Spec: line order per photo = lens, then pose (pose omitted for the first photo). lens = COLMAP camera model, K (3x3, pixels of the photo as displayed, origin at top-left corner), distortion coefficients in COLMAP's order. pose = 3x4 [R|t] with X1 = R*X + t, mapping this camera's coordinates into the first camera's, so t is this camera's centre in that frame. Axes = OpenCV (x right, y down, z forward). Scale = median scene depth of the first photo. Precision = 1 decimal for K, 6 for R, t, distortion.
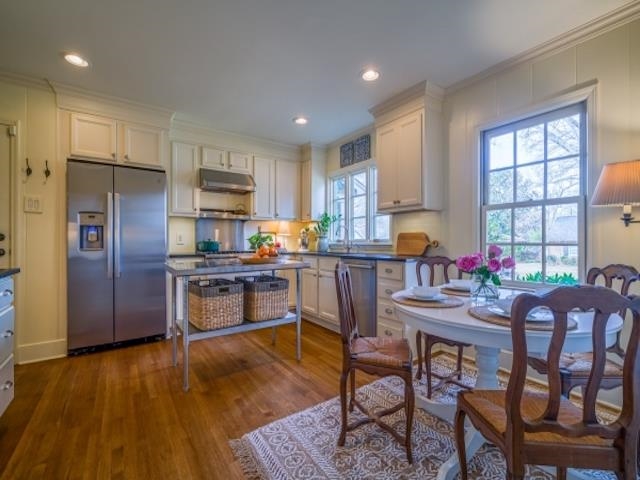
lens RADIAL K [[292.3, 0, 324.0], [0, 292.3, 239.7], [0, 0, 1]] dist [-0.002829, 0.000246]
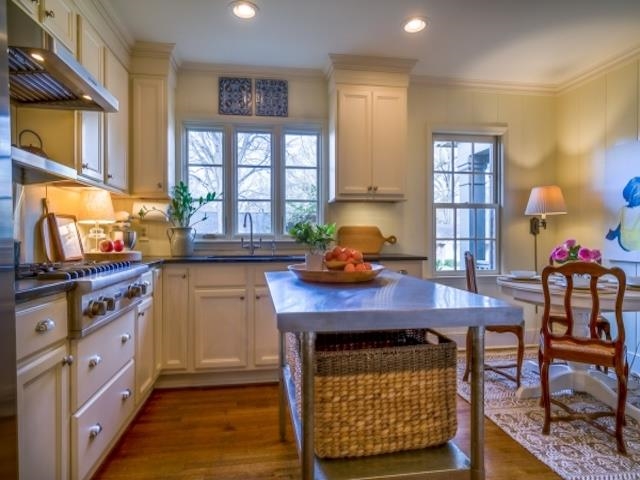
lens RADIAL K [[367.5, 0, 296.7], [0, 367.5, 241.1], [0, 0, 1]] dist [0.000705, -0.000026]
pose [[0.451529, -0.010241, 0.892198, -0.913993], [-0.003060, 0.999910, 0.013026, 0.005063], [-0.892251, -0.008612, 0.451457, 0.876562]]
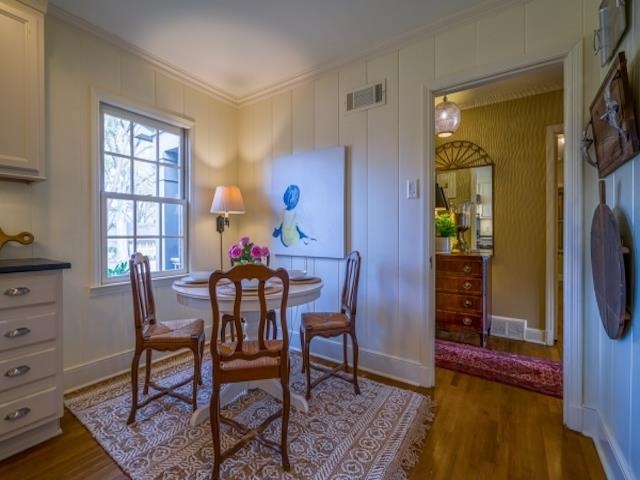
lens RADIAL K [[292.3, 0, 315.1], [0, 292.3, 238.7], [0, 0, 1]] dist [-0.002829, 0.000246]
pose [[-0.362704, -0.015016, 0.931784, -0.476313], [-0.006617, 0.999886, 0.013538, 0.003173], [-0.931881, -0.001256, -0.362762, 0.769306]]
